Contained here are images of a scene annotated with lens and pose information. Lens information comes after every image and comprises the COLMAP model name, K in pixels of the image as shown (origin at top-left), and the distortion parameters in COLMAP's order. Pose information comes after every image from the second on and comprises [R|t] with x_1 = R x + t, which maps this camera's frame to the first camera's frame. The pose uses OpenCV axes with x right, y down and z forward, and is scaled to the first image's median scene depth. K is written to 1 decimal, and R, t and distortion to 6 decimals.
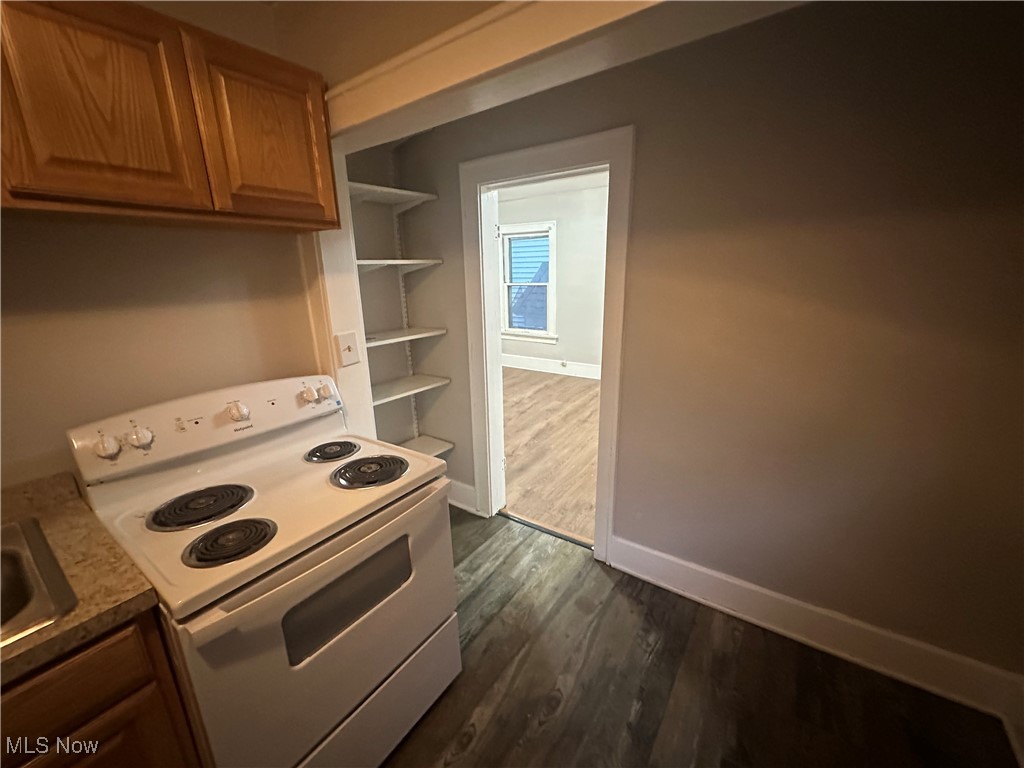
lens RADIAL K [[407.7, 0, 512.9], [0, 407.7, 382.7], [0, 0, 1]] dist [-0.003566, 0.000183]
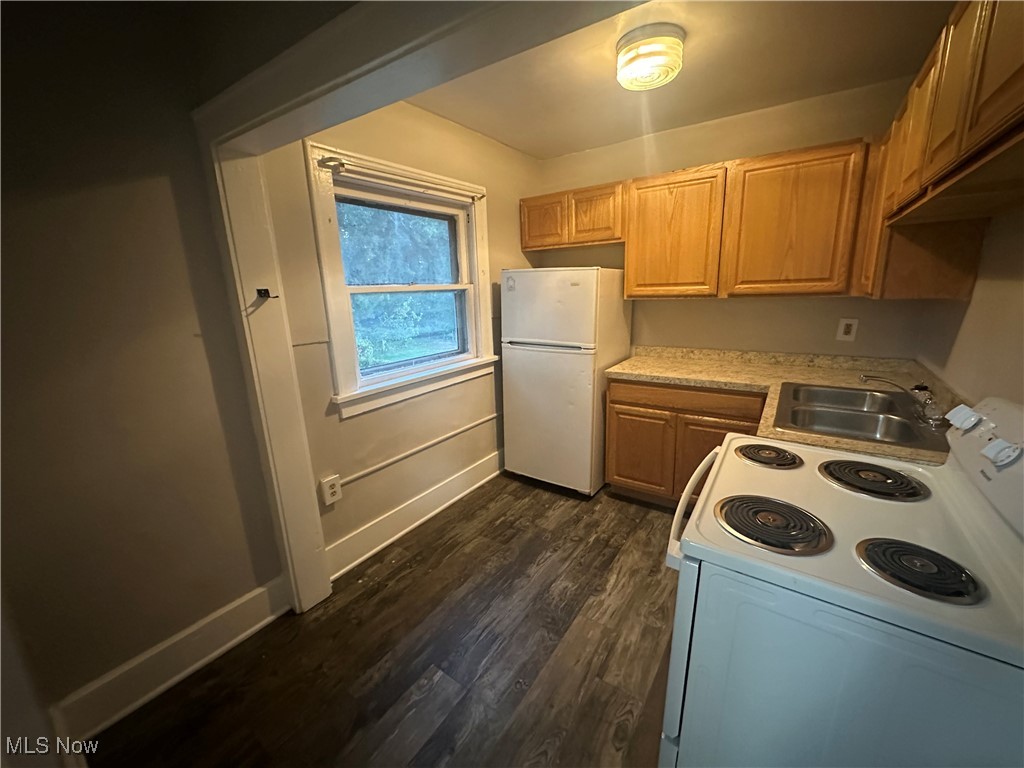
lens RADIAL K [[407.7, 0, 512.9], [0, 407.7, 382.7], [0, 0, 1]] dist [-0.003566, 0.000183]
pose [[-0.998664, 0.051305, 0.006116, 0.080396], [0.047868, 0.874164, 0.483267, -0.304834], [0.019448, 0.482914, -0.875452, 1.216894]]
